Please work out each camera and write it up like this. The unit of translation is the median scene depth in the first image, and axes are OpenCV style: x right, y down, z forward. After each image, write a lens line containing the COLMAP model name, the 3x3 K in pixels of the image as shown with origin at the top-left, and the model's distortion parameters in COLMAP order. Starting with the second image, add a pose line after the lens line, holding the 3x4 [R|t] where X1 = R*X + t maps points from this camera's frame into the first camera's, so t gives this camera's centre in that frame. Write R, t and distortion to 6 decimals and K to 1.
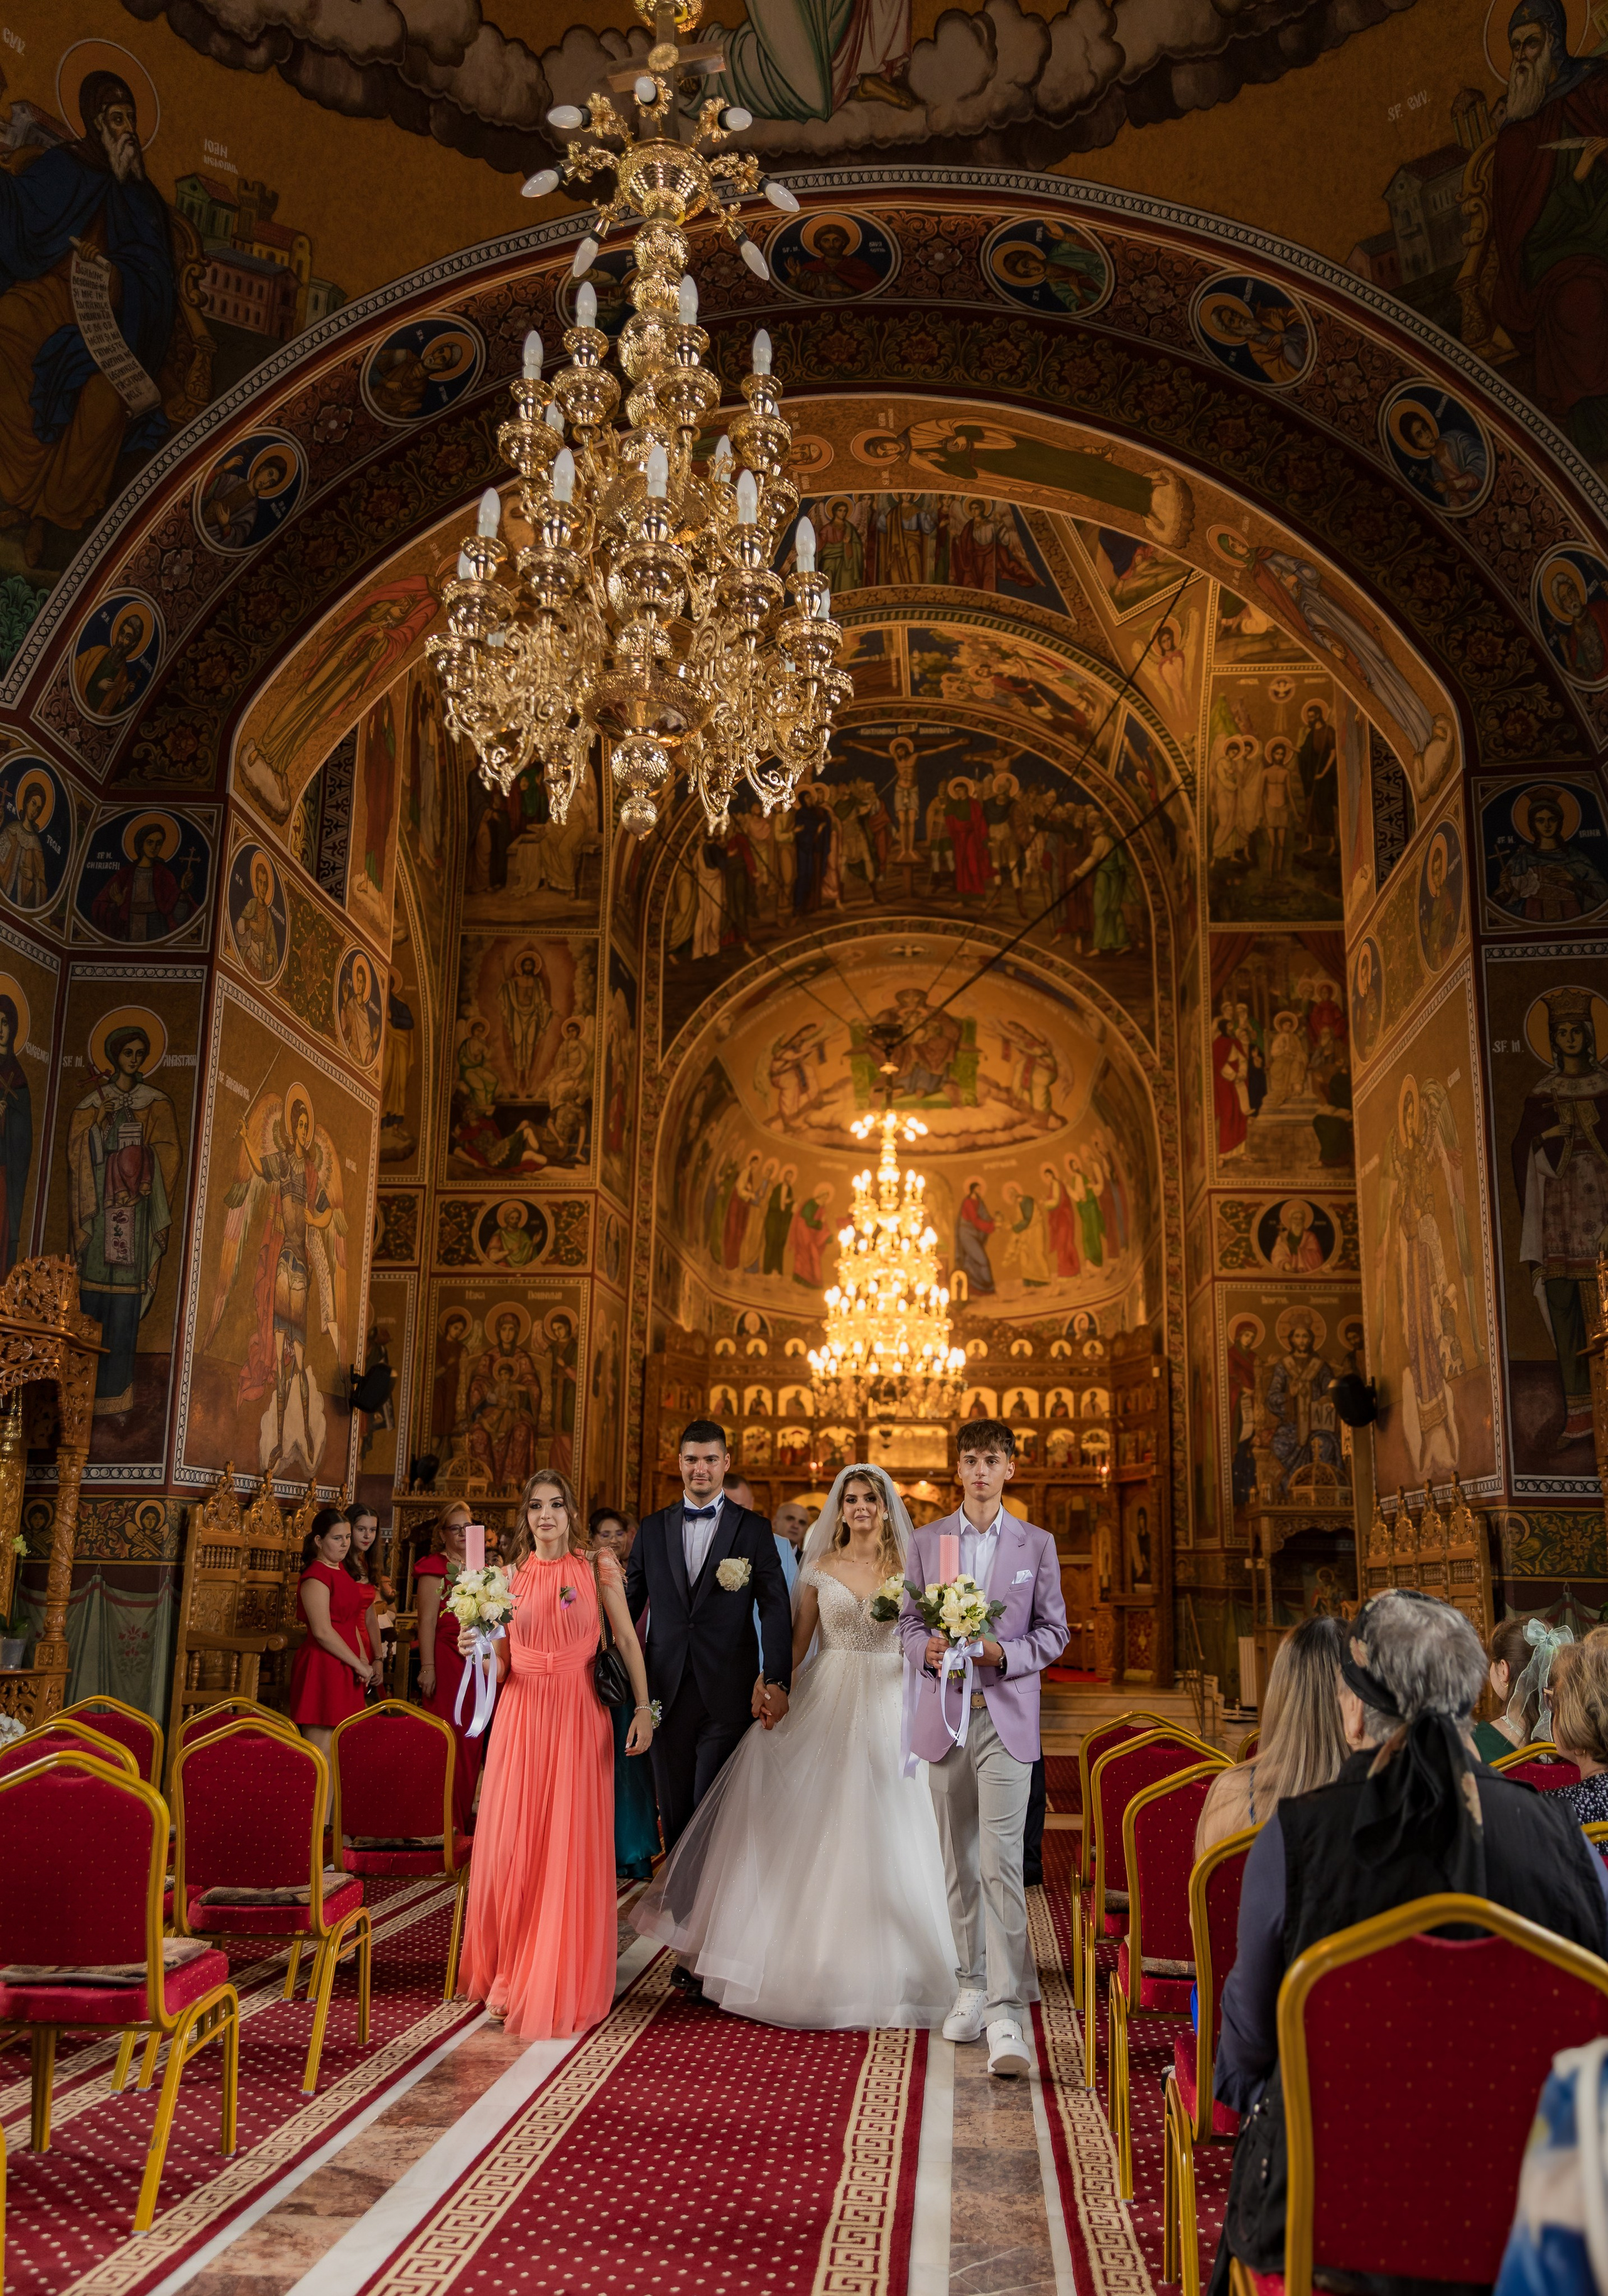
lens RADIAL K [[1612.7, 0, 811.2], [0, 1612.7, 1265.2], [0, 0, 1]] dist [0.003707, 0.000489]
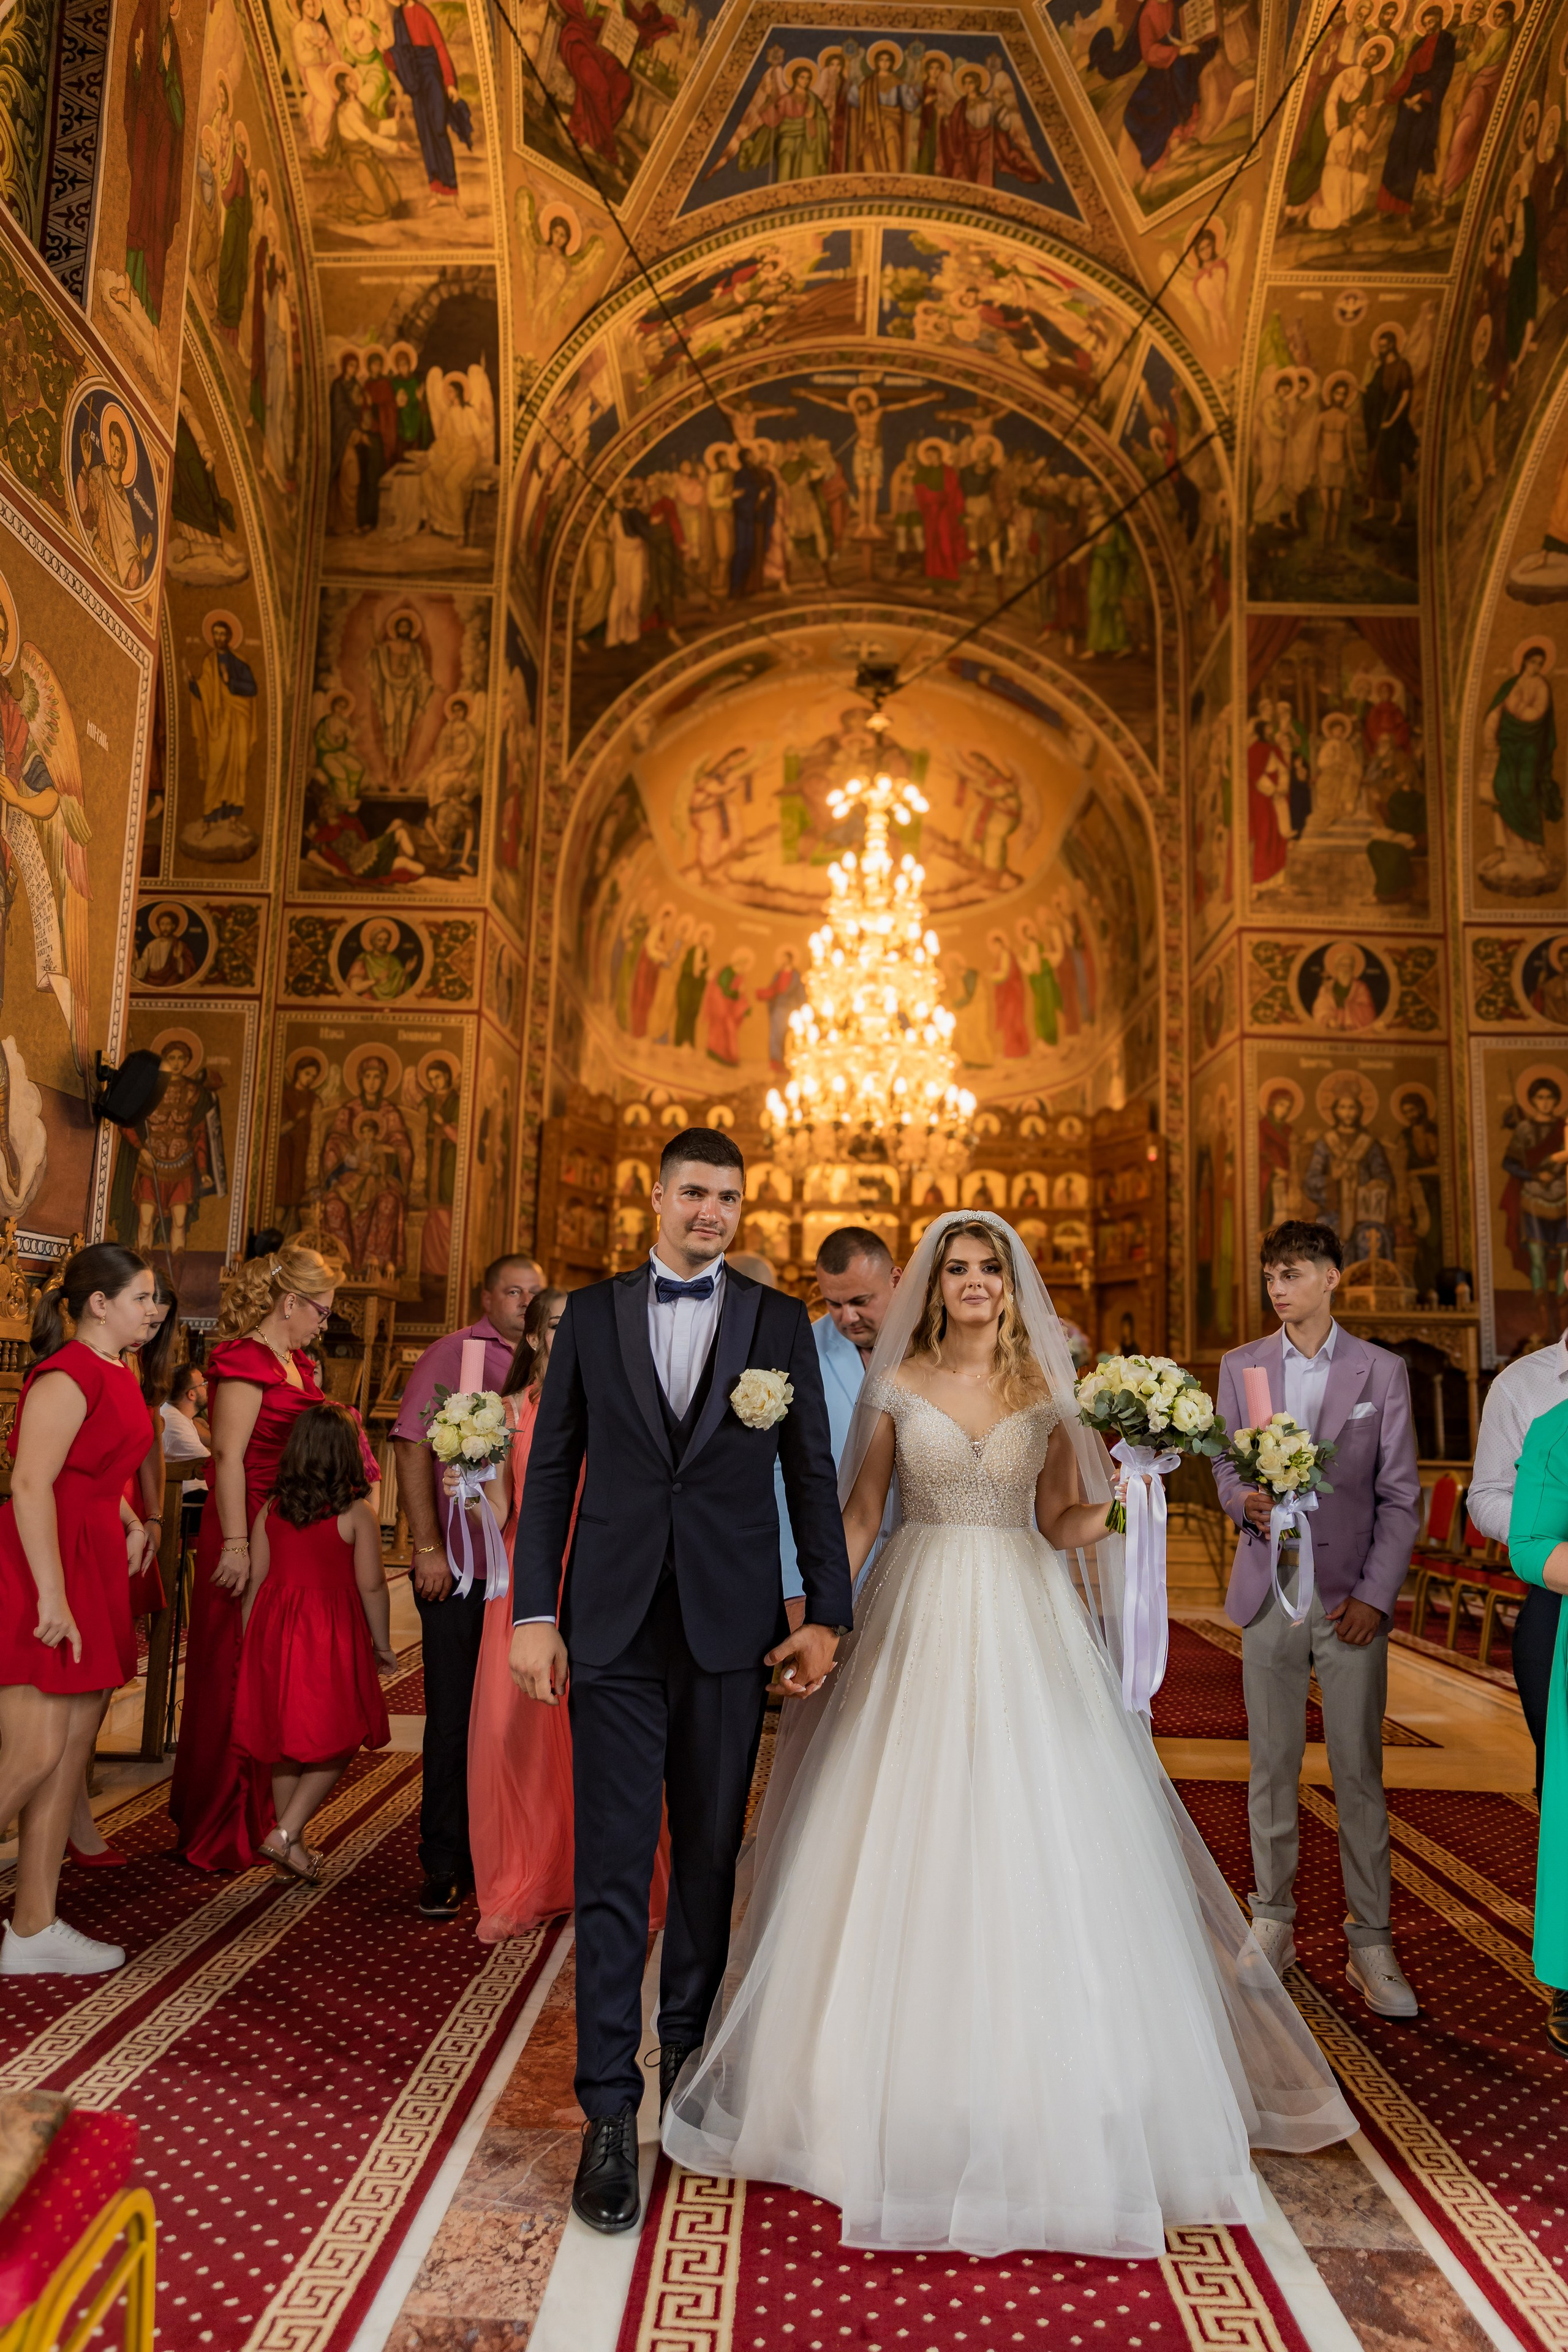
lens RADIAL K [[1558.9, 0, 763.6], [0, 1558.9, 1178.4], [0, 0, 1]] dist [0.017439, -0.004743]
pose [[0.998636, 0.023427, 0.046660, -0.025118], [-0.026148, 0.997939, 0.058592, 0.035535], [-0.045192, -0.059733, 0.997191, 0.188386]]
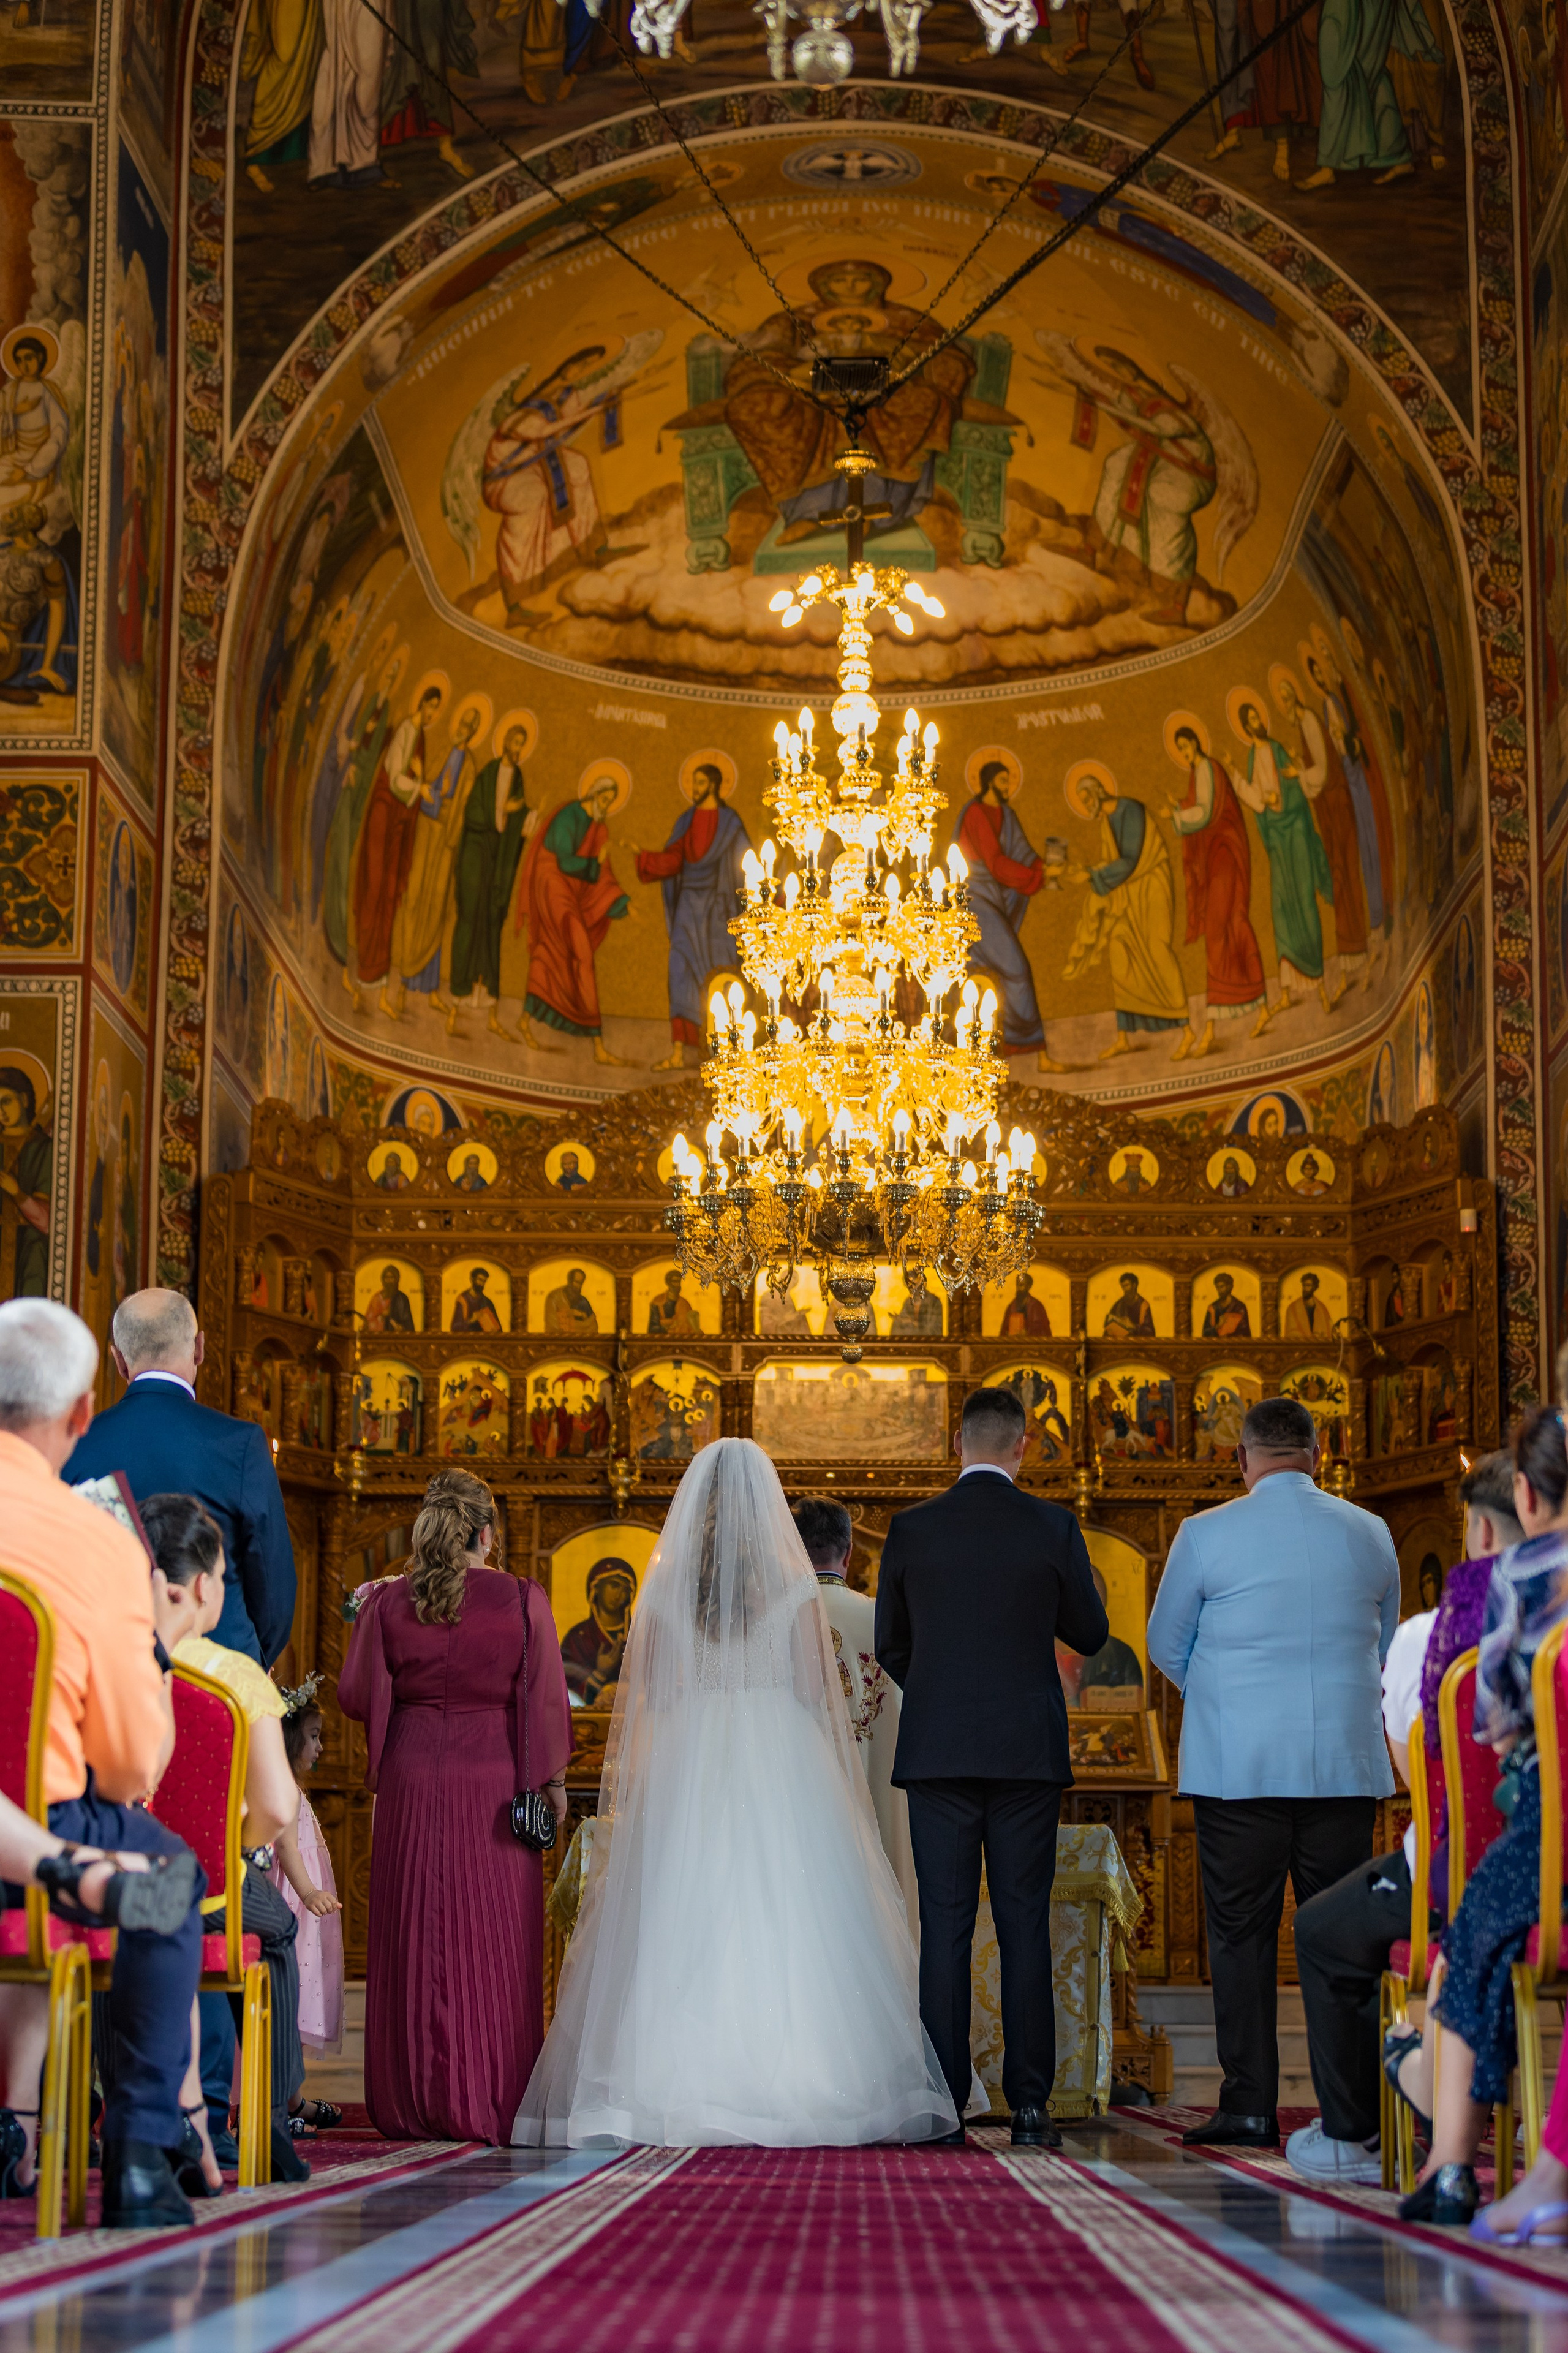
lens RADIAL K [[4578.9, 0, 718.5], [0, 4578.9, 1167.2], [0, 0, 1]] dist [0.009407, 0.003245]
pose [[0.998263, 0.002925, 0.058835, -0.040820], [-0.004732, 0.999521, 0.030589, 0.017641], [-0.058717, -0.030814, 0.997799, -0.135223]]
